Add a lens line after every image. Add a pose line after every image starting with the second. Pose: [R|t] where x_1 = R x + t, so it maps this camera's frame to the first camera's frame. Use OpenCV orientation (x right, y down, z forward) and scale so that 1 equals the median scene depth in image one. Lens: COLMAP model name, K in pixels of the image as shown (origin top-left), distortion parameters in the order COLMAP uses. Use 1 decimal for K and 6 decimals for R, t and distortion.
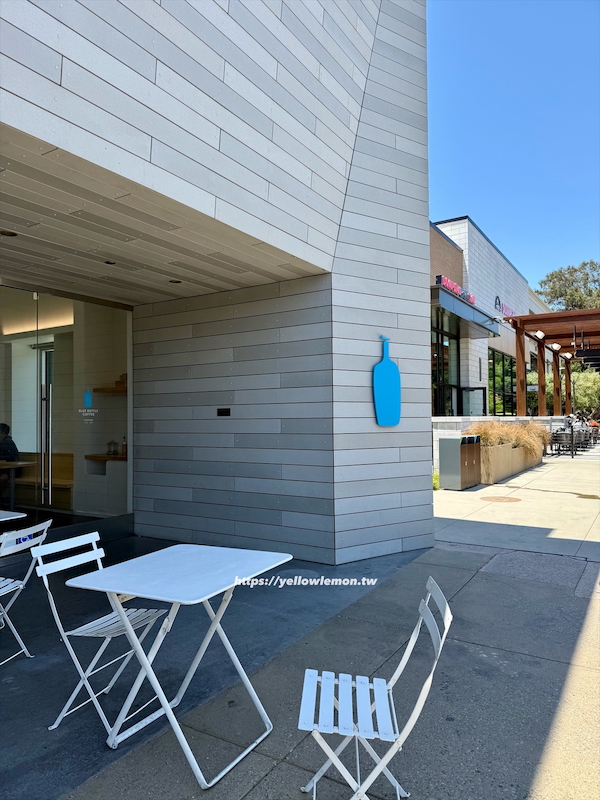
lens RADIAL K [[561.8, 0, 297.5], [0, 561.8, 401.2], [0, 0, 1]] dist [0.165671, -0.250829]
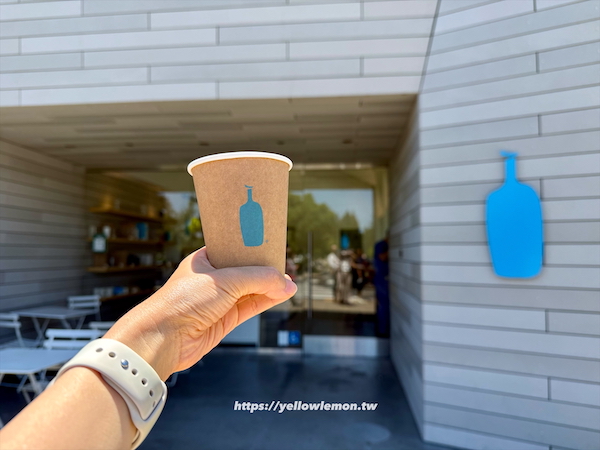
lens RADIAL K [[439.1, 0, 298.0], [0, 439.1, 222.7], [0, 0, 1]] dist [0.031594, -0.074965]
pose [[0.439142, -0.049033, -0.897079, 0.546911], [0.019331, 0.998794, -0.045130, -0.004620], [0.898210, 0.002477, 0.439560, 0.524123]]
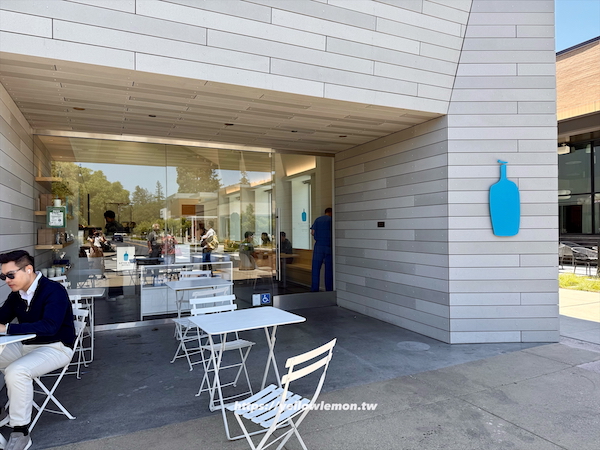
lens RADIAL K [[420.3, 0, 300.0], [0, 420.3, 225.0], [0, 0, 1]] dist [0.048319, -0.057492]
pose [[0.839964, -0.002515, -0.542637, 0.286637], [0.017766, 0.999581, 0.022867, -0.007246], [0.542352, -0.028848, 0.839656, 0.018701]]
